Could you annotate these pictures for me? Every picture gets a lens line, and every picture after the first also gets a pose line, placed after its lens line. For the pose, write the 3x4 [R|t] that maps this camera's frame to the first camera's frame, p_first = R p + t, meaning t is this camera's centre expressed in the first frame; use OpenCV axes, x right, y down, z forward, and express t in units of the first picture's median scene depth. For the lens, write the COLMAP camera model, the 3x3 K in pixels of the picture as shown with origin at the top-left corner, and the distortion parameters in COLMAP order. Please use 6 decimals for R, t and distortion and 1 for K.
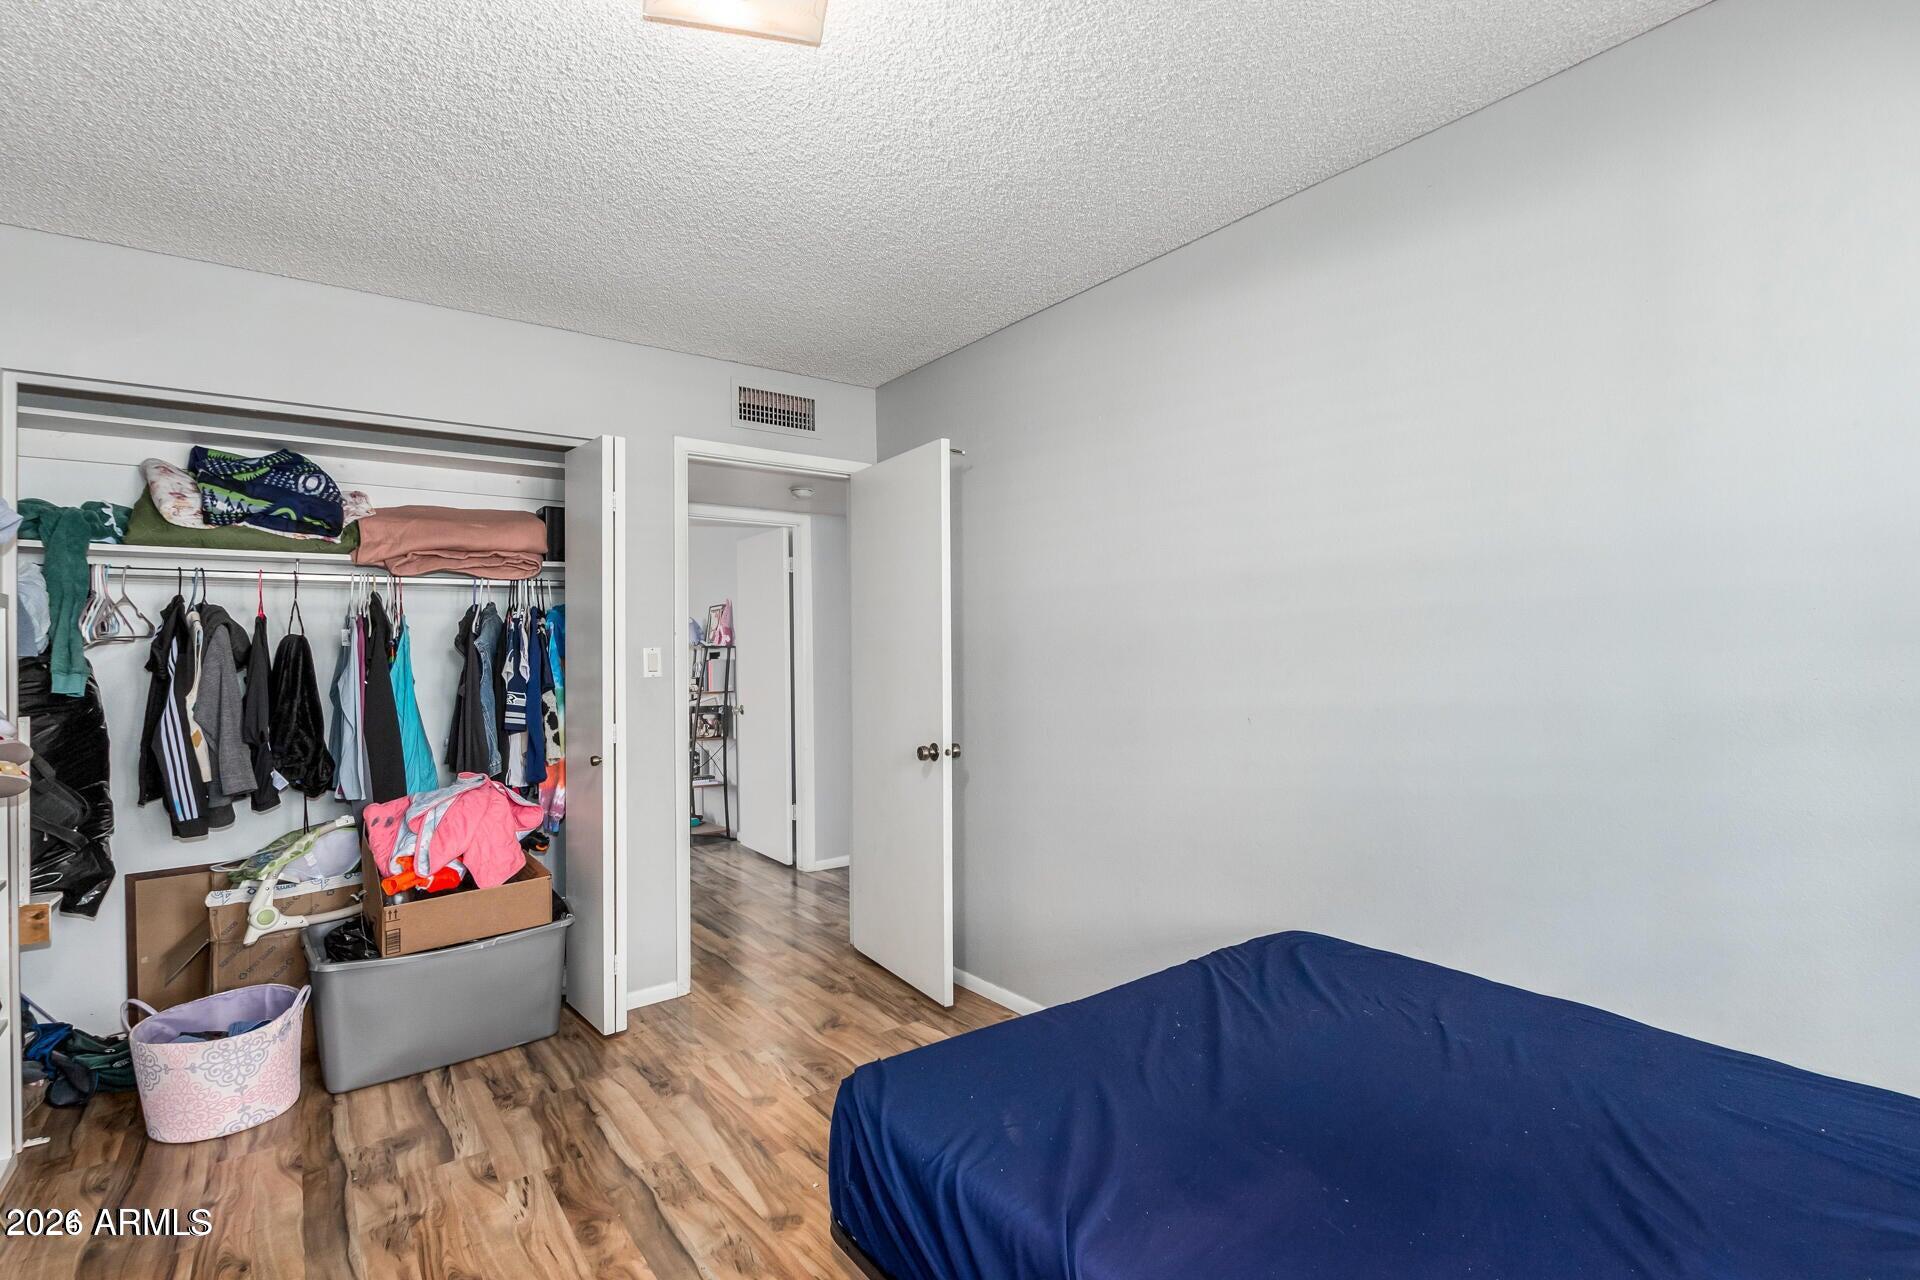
lens RADIAL K [[880.7, 0, 960.5], [0, 880.7, 640.4], [0, 0, 1]] dist [0.001728, 0.000055]
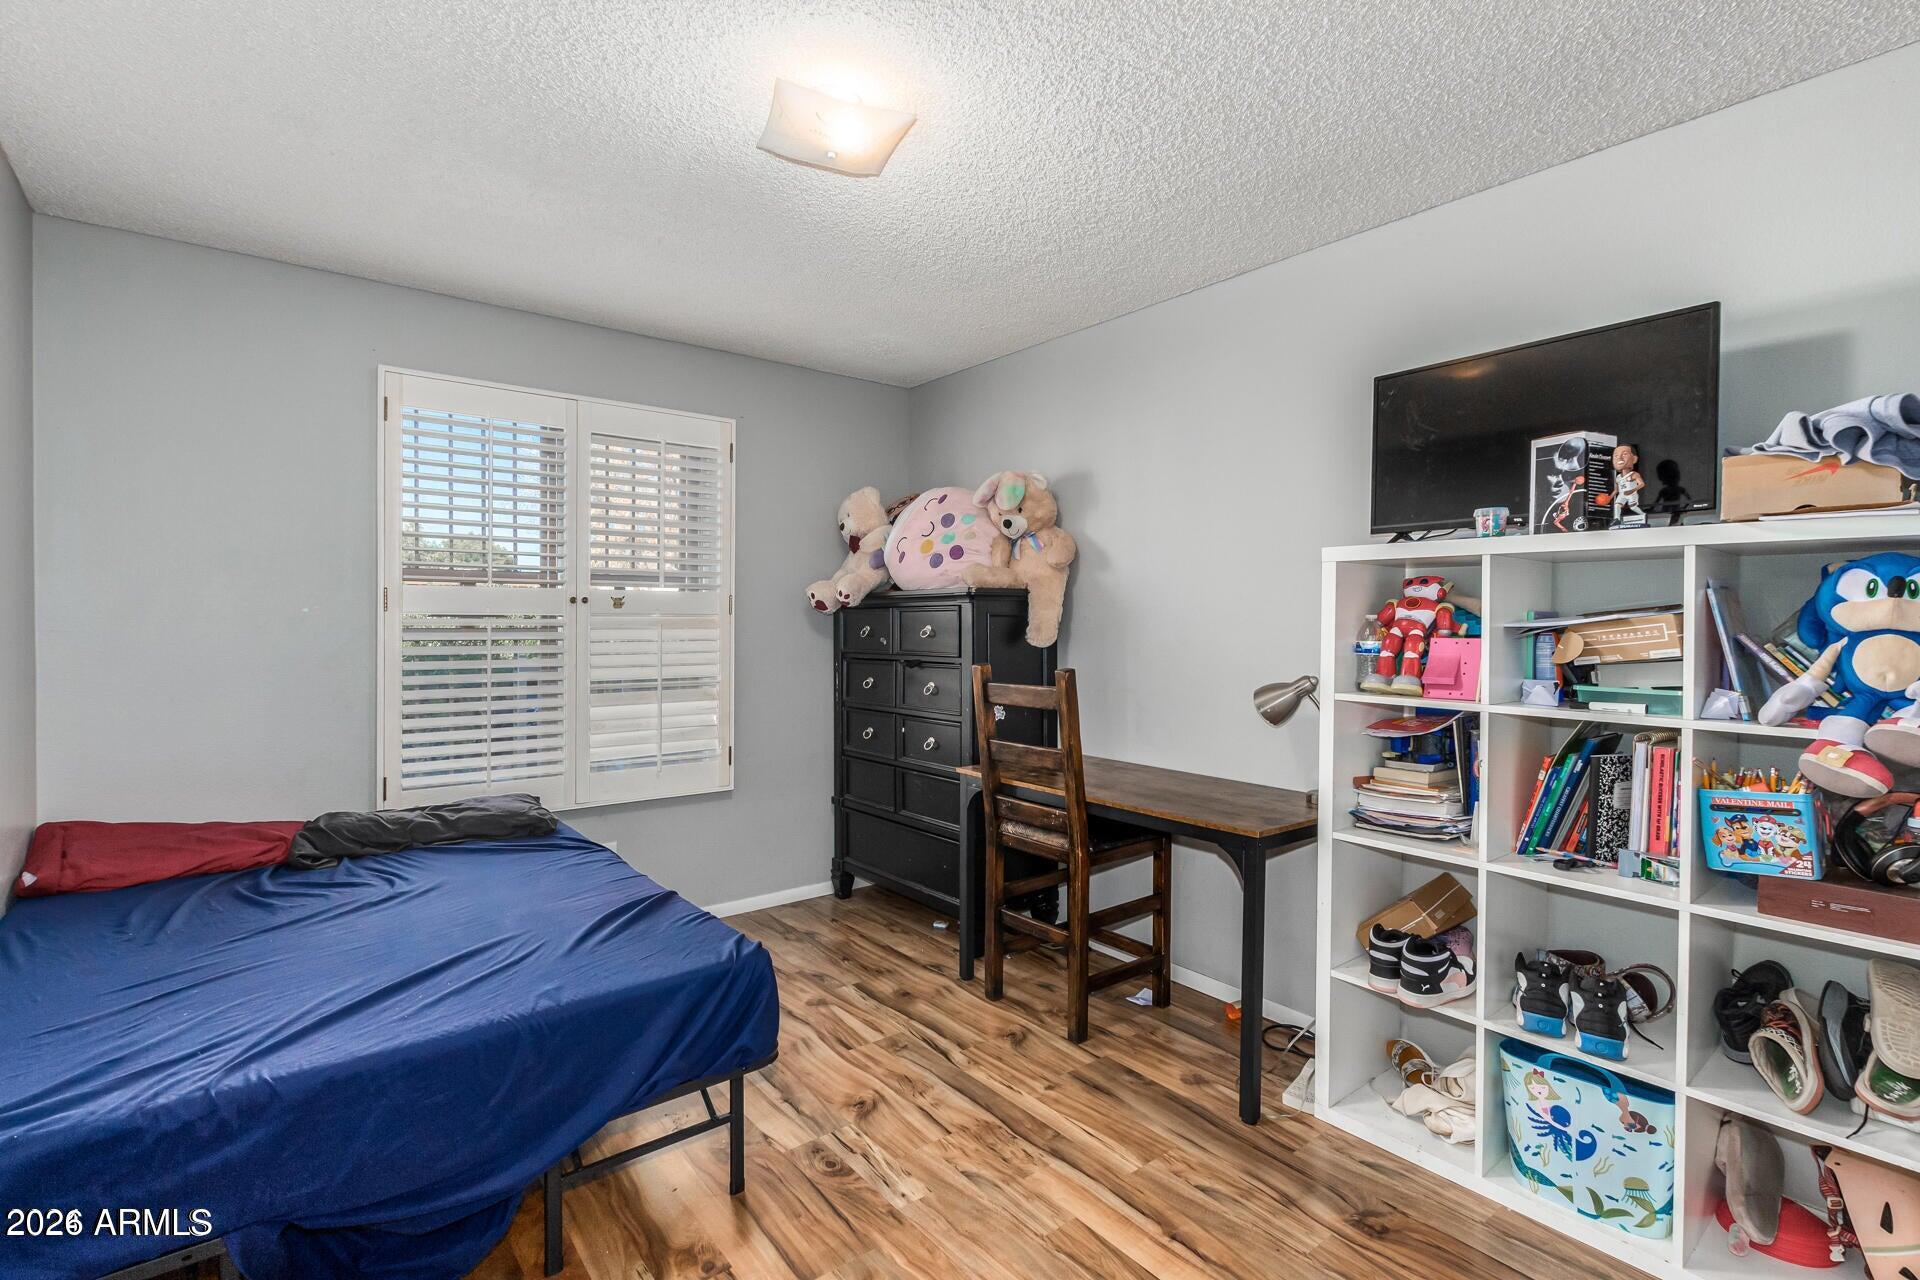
lens RADIAL K [[880.7, 0, 961.0], [0, 880.7, 635.5], [0, 0, 1]] dist [0.001728, 0.000055]
pose [[-0.999954, 0.001247, -0.009482, -0.724087], [0.001044, 0.999770, 0.021406, -0.006551], [0.009507, 0.021395, -0.999726, 2.373479]]
